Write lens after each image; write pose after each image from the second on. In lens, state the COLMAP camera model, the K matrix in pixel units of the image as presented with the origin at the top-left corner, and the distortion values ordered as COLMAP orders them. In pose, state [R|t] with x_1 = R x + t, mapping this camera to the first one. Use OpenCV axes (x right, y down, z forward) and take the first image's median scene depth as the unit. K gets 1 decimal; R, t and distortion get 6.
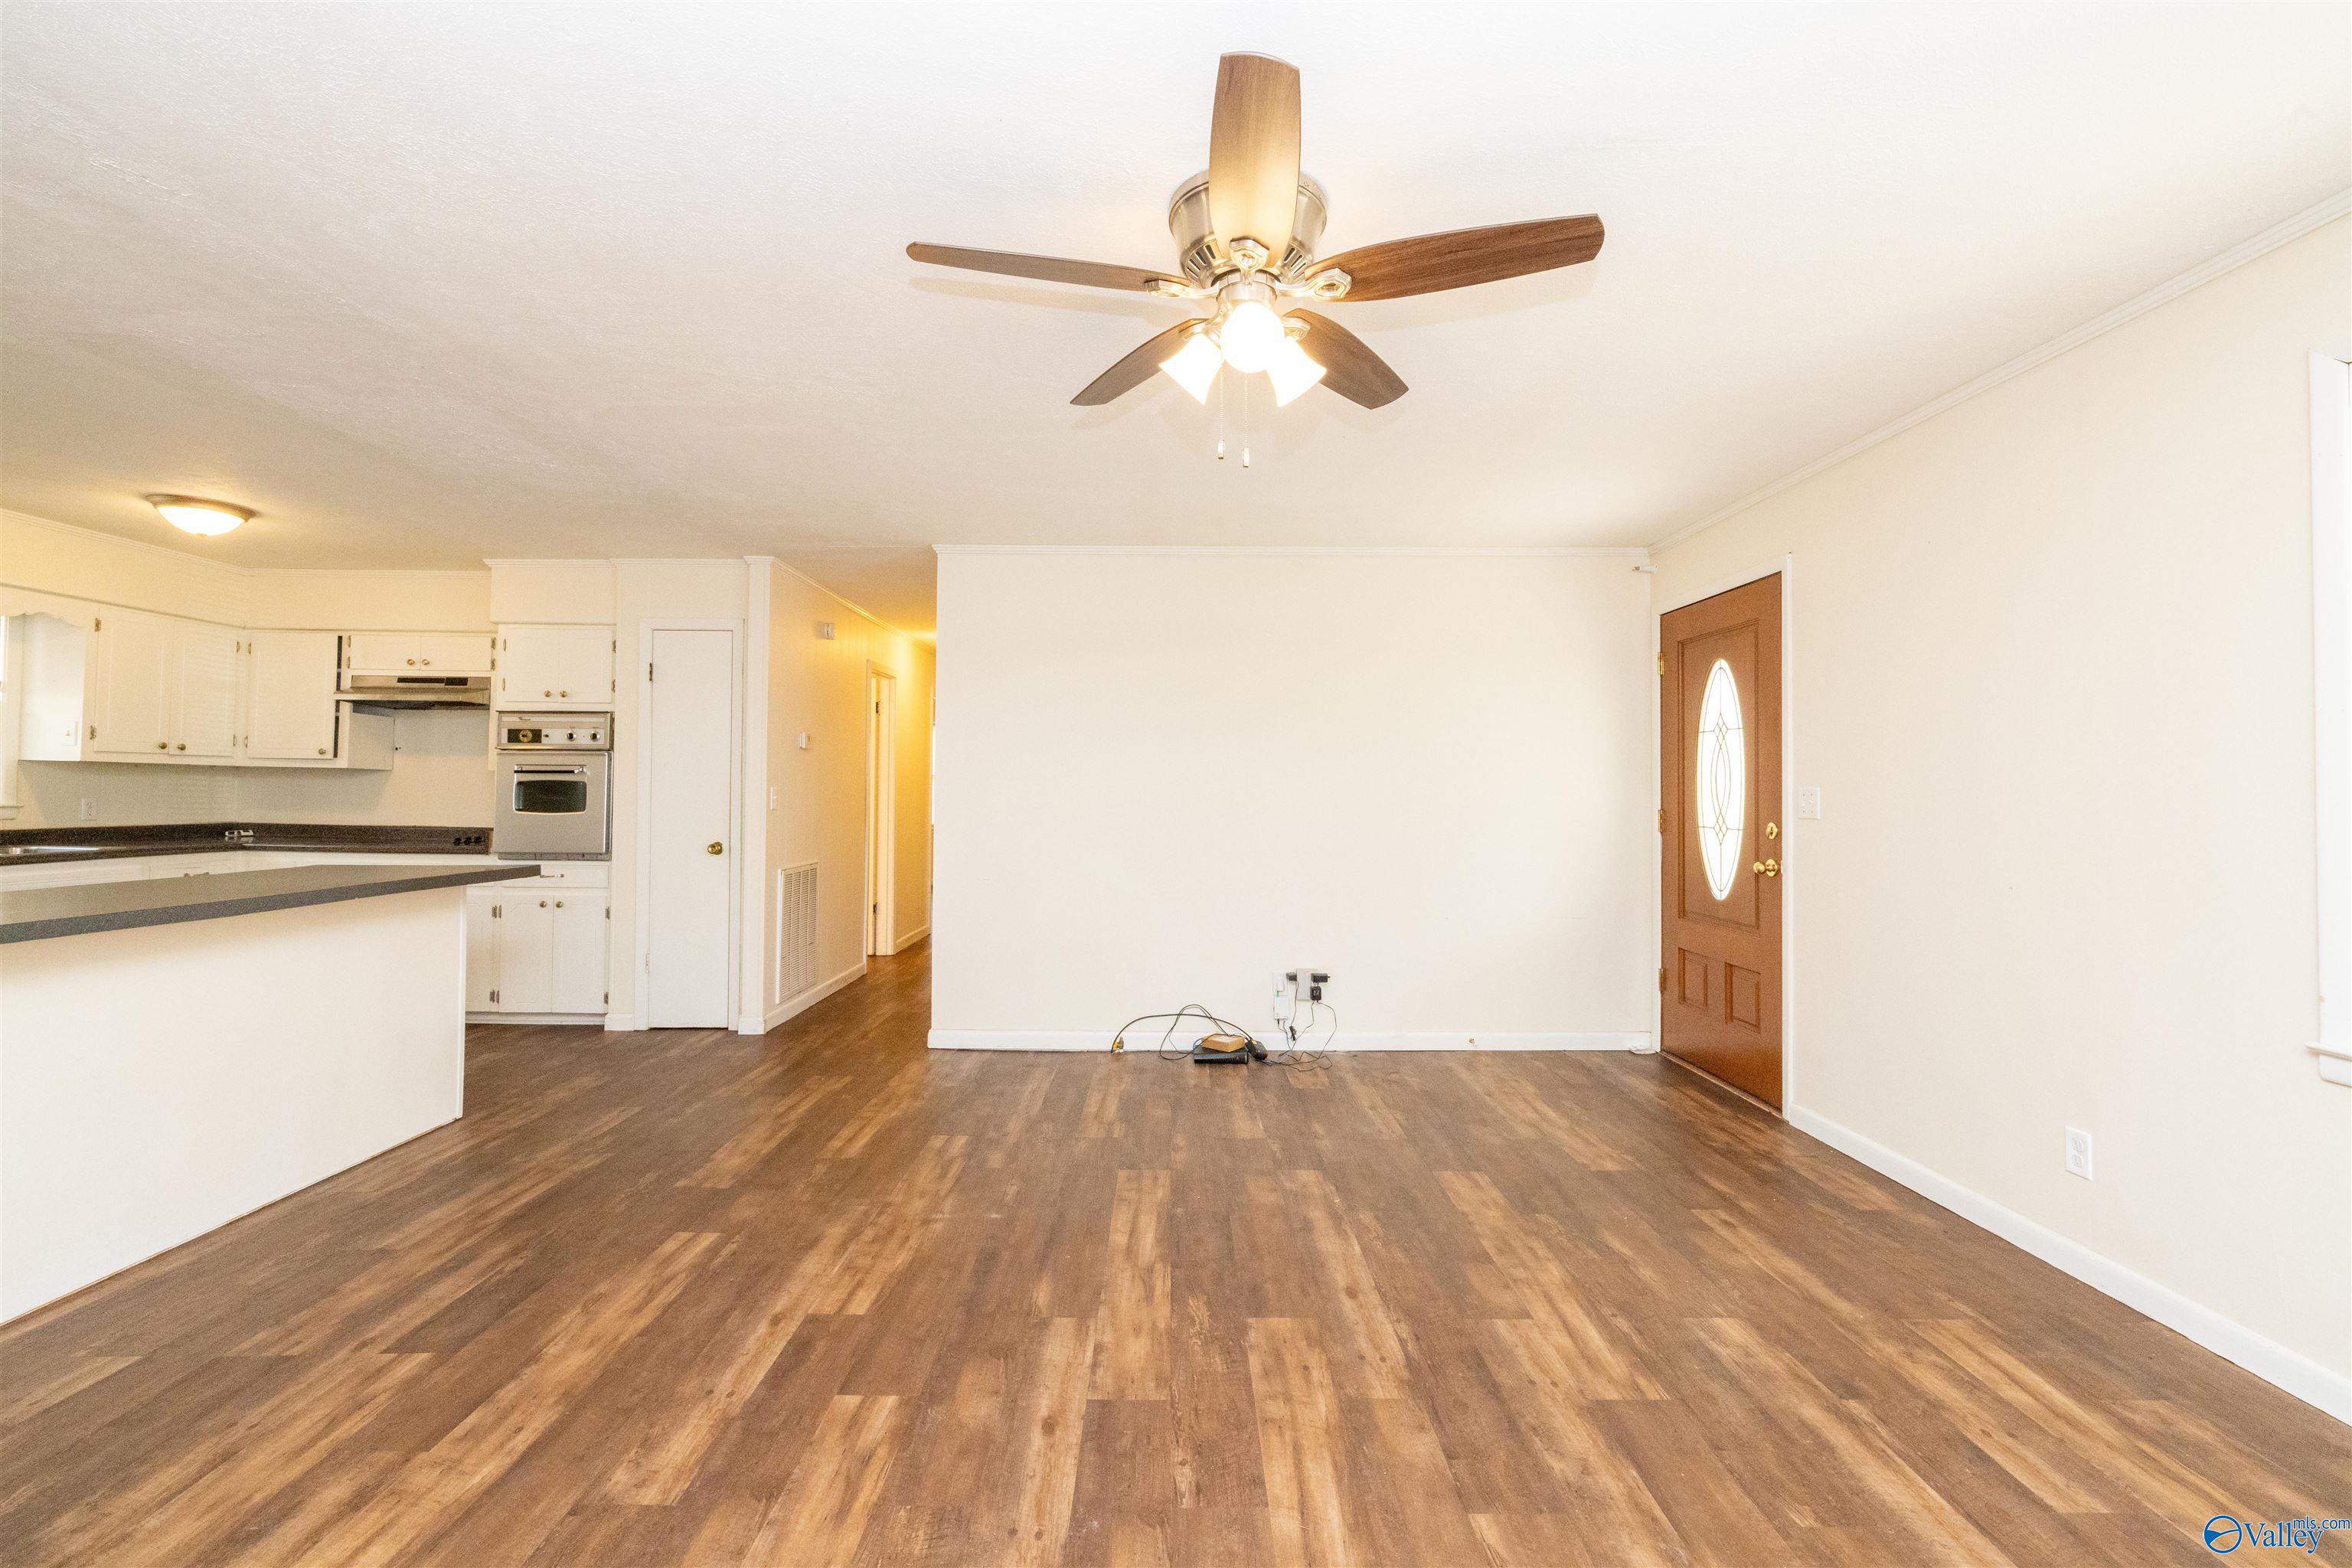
lens RADIAL K [[984.4, 0, 1175.0], [0, 984.4, 769.3], [0, 0, 1]] dist [0.000429, 0.000057]
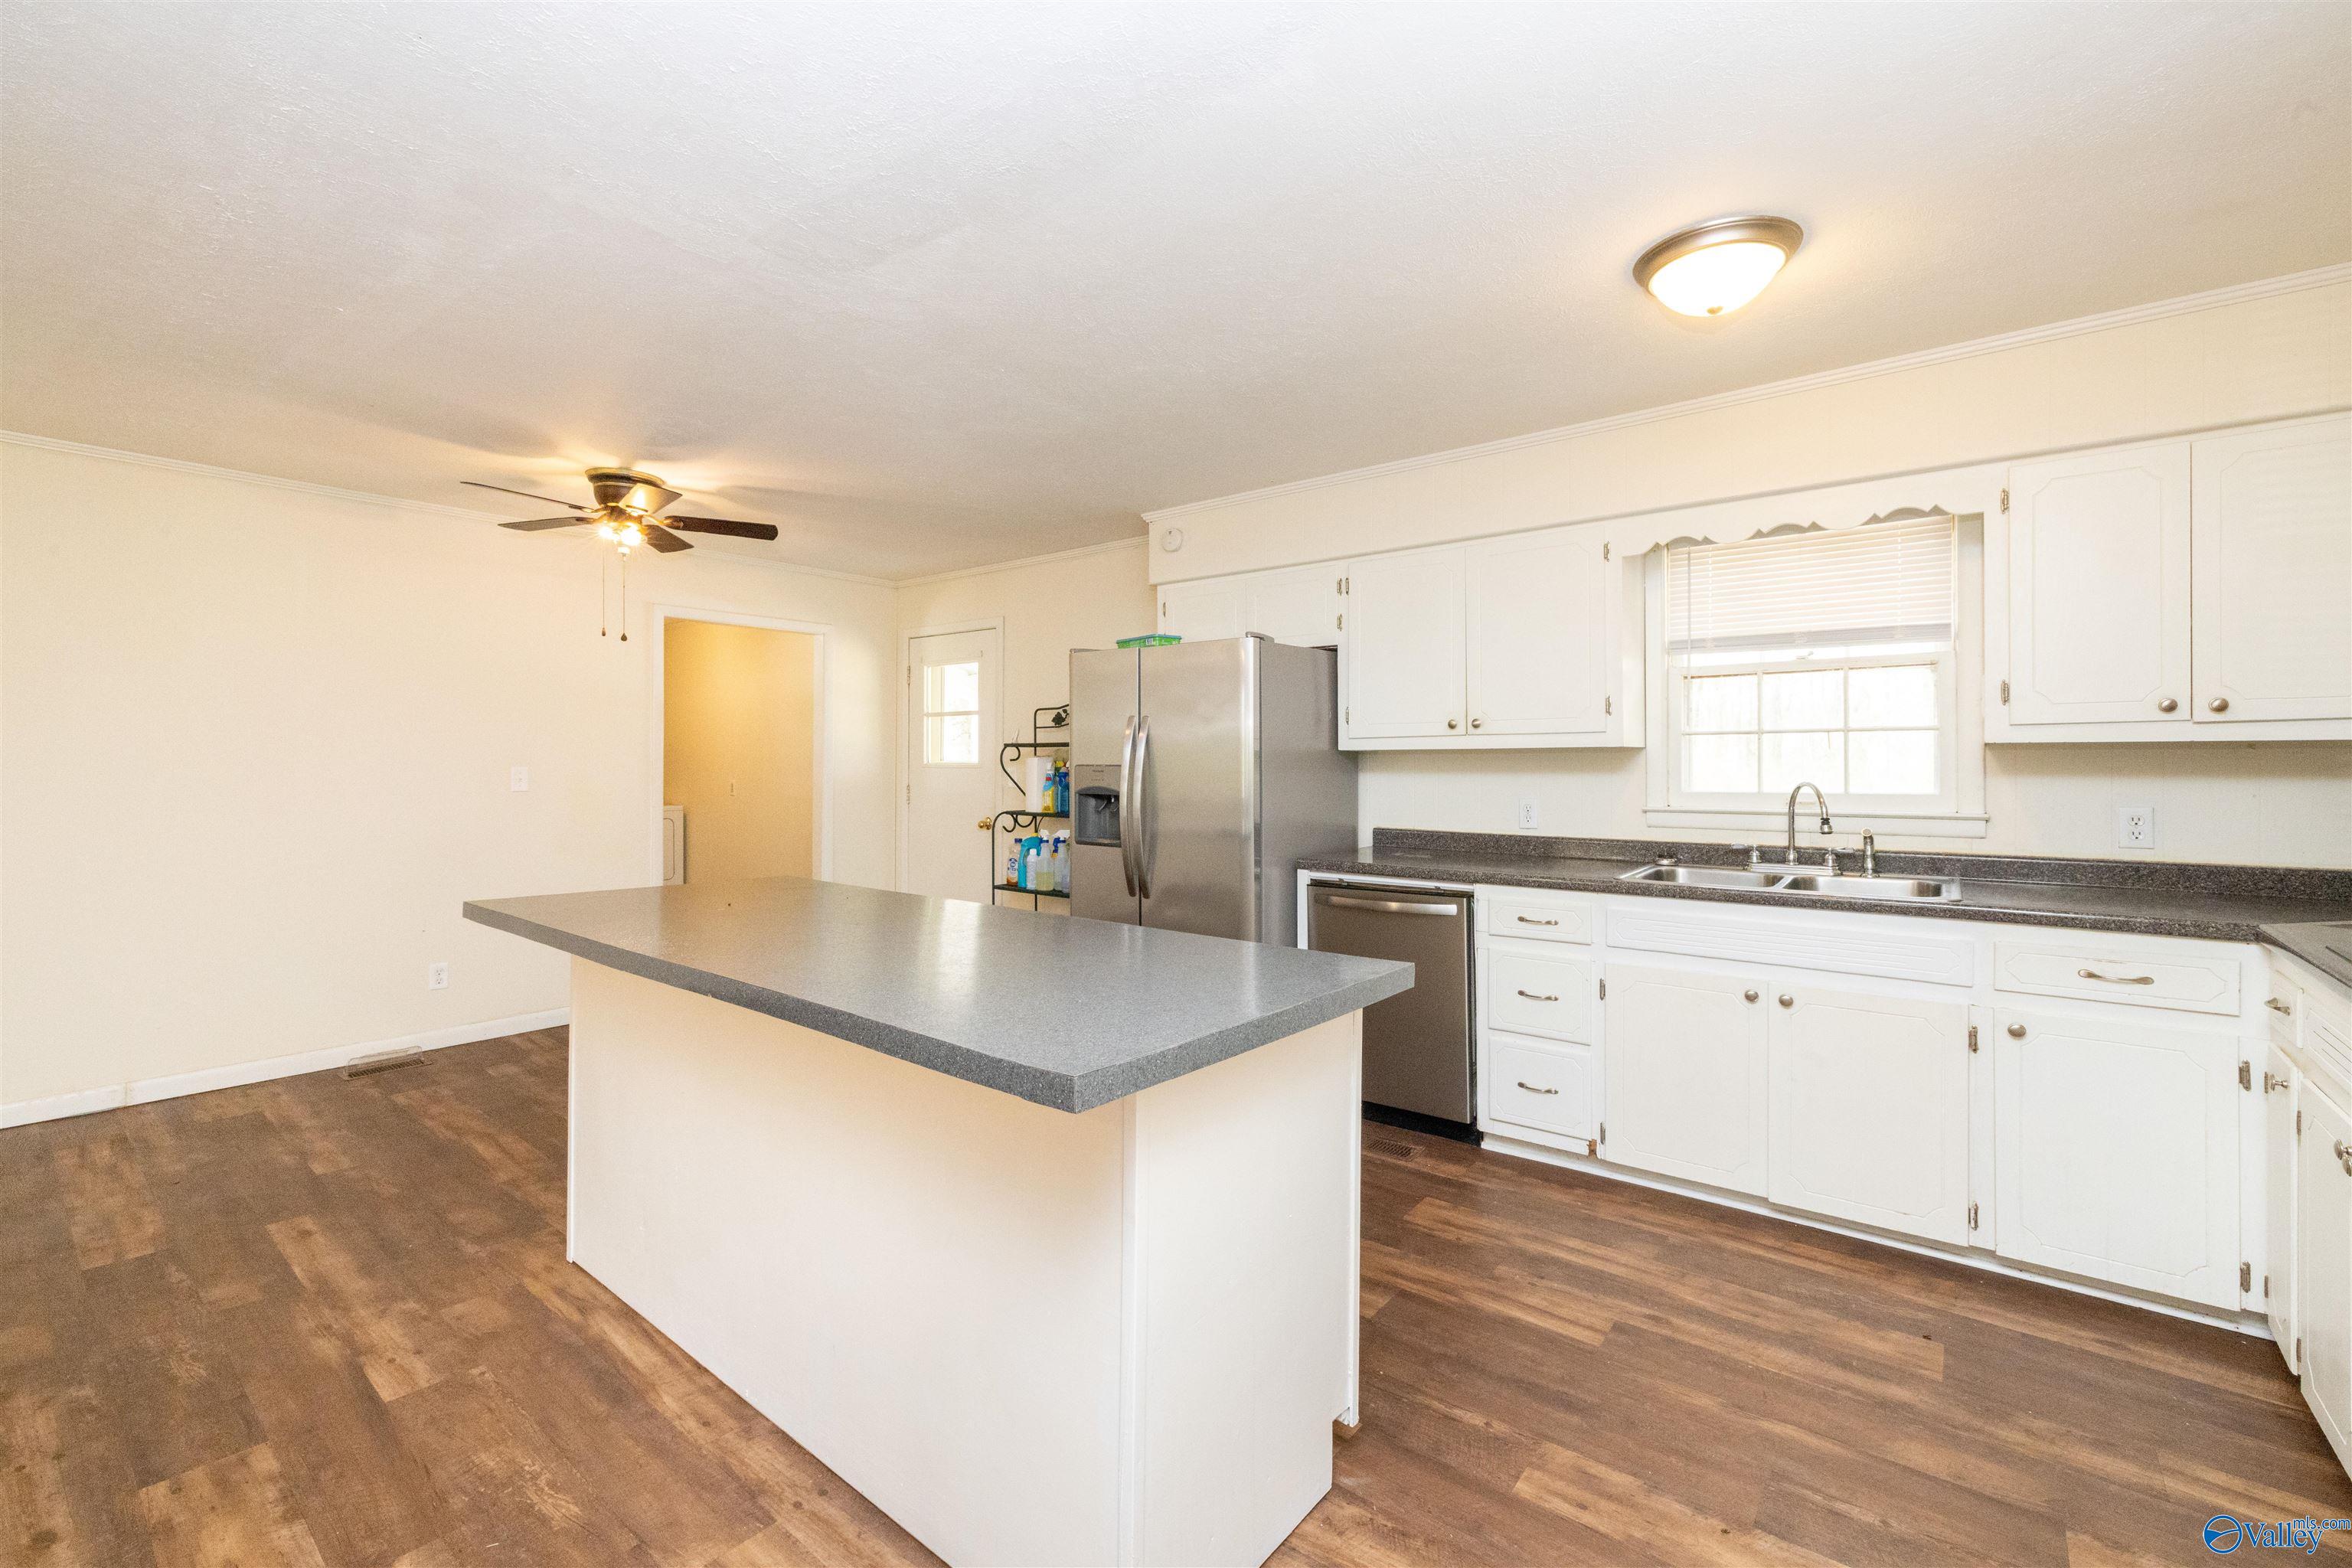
lens RADIAL K [[984.4, 0, 1175.0], [0, 984.4, 769.3], [0, 0, 1]] dist [0.000429, 0.000057]
pose [[-0.630366, -0.005586, -0.776278, -0.365735], [0.012119, 0.999781, -0.017035, 0.010979], [0.776204, -0.020146, -0.630160, 1.005052]]
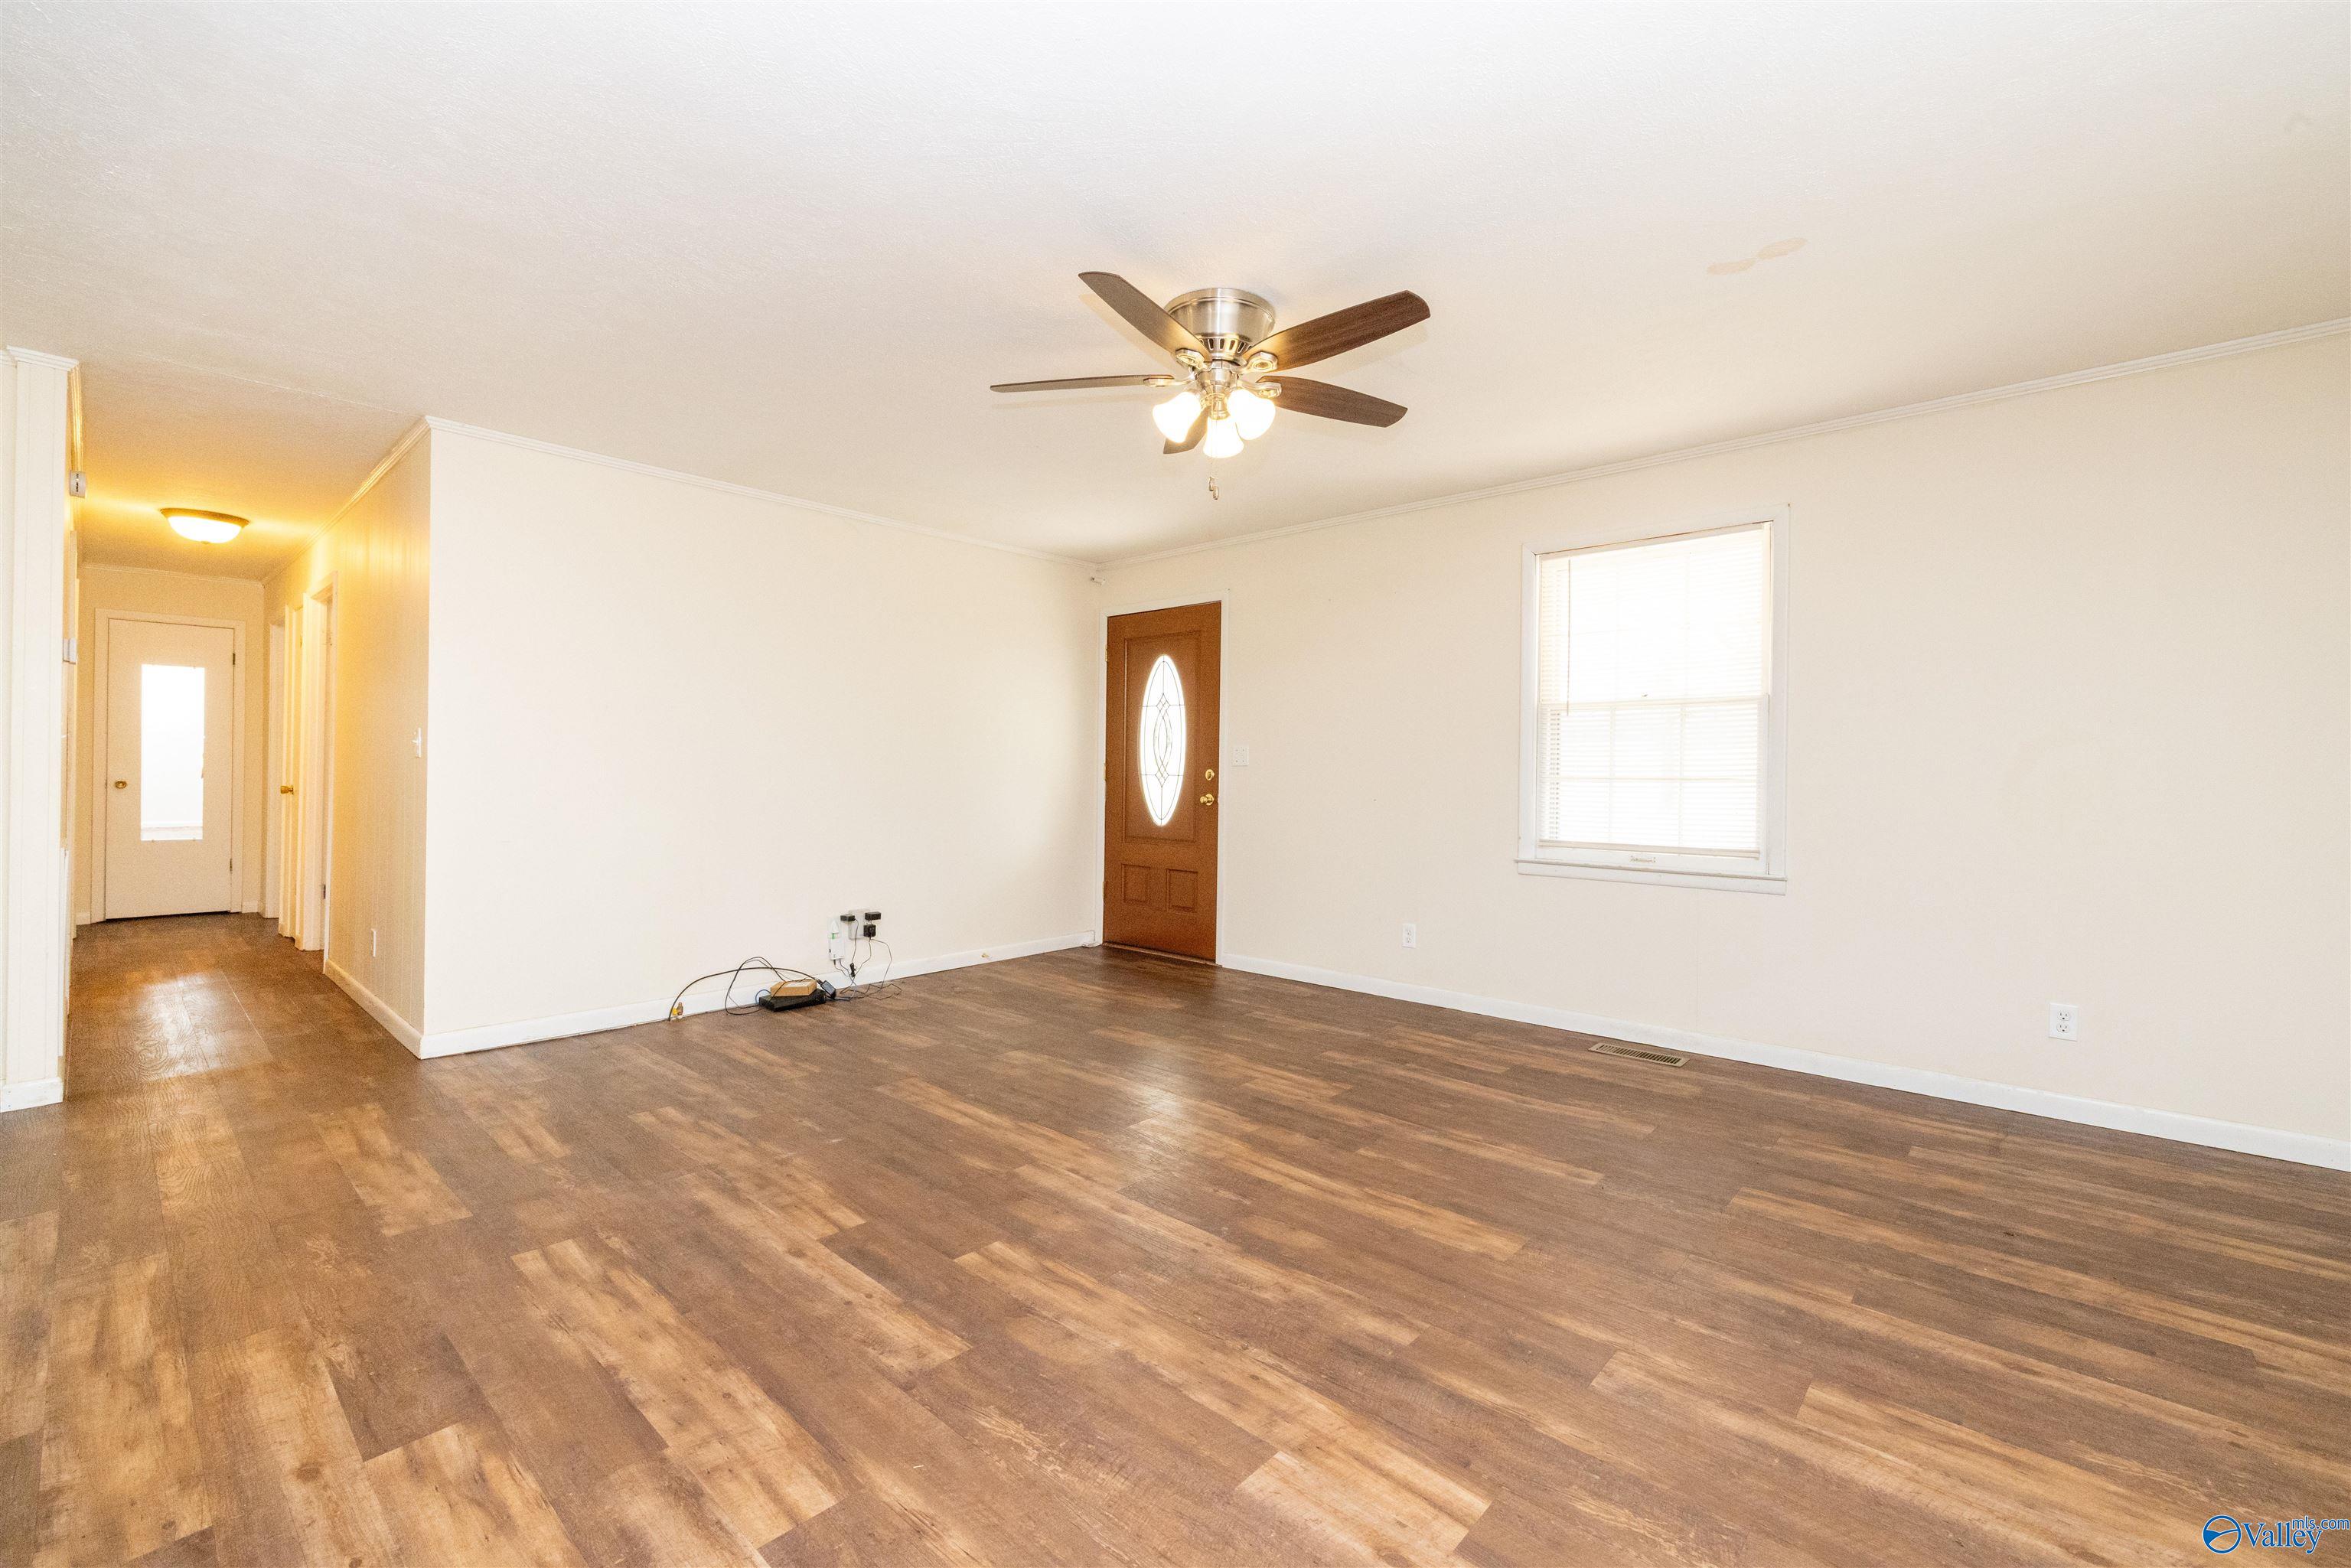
lens RADIAL K [[979.1, 0, 1173.1], [0, 979.1, 770.9], [0, 0, 1]] dist [0.001715, -0.000182]
pose [[0.674588, 0.000828, 0.738194, -0.433465], [-0.023213, 0.999529, 0.020091, 0.023680], [-0.737829, -0.030689, 0.674290, 0.037194]]
